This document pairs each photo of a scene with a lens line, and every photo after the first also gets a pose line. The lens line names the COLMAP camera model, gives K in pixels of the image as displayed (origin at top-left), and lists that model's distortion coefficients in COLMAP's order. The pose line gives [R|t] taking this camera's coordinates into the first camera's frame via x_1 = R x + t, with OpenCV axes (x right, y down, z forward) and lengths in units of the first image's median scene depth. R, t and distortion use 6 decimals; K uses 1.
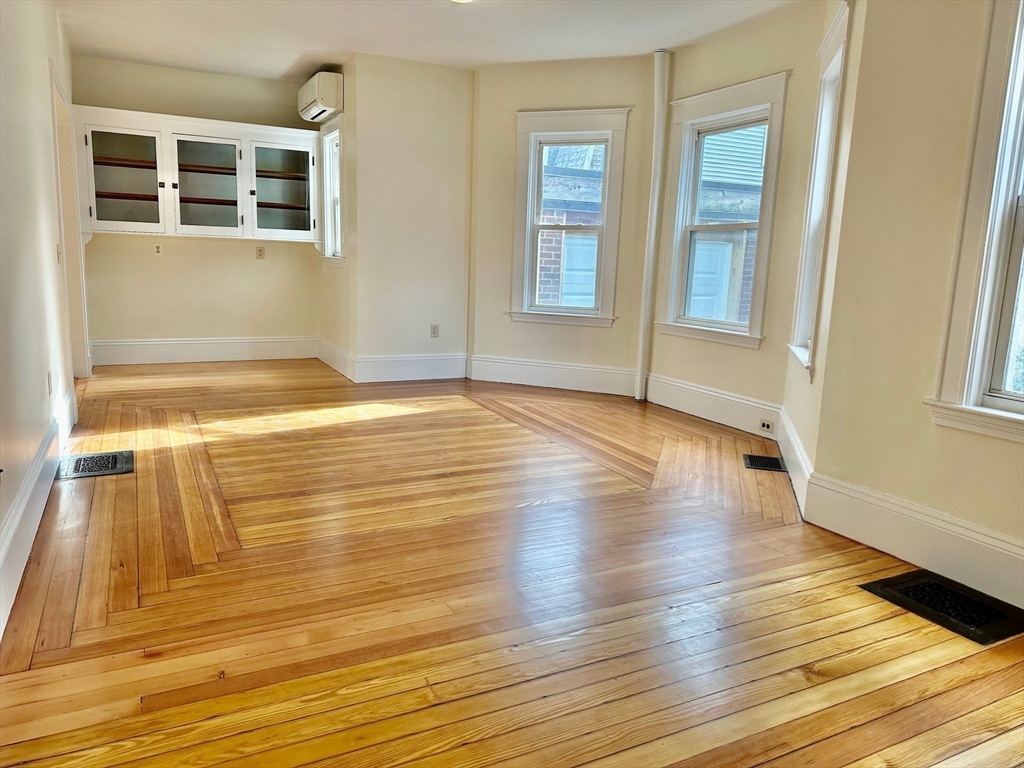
lens RADIAL K [[725.8, 0, 512.0], [0, 725.8, 384.0], [0, 0, 1]] dist [0.001861, -0.144110]
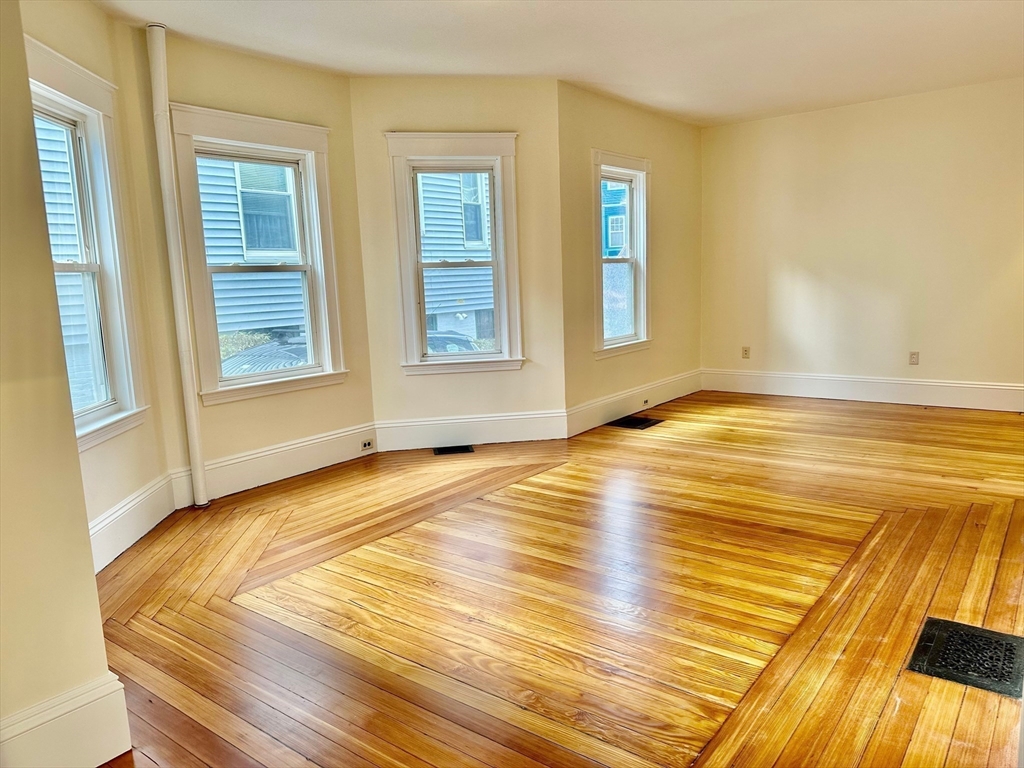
lens RADIAL K [[721.1, 0, 530.0], [0, 721.1, 387.8], [0, 0, 1]] dist [0.087479, -0.180362]
pose [[-0.442754, -0.161992, 0.881889, -1.025456], [0.179469, 0.947631, 0.264171, -0.388171], [-0.878498, 0.275235, -0.390495, 1.687643]]
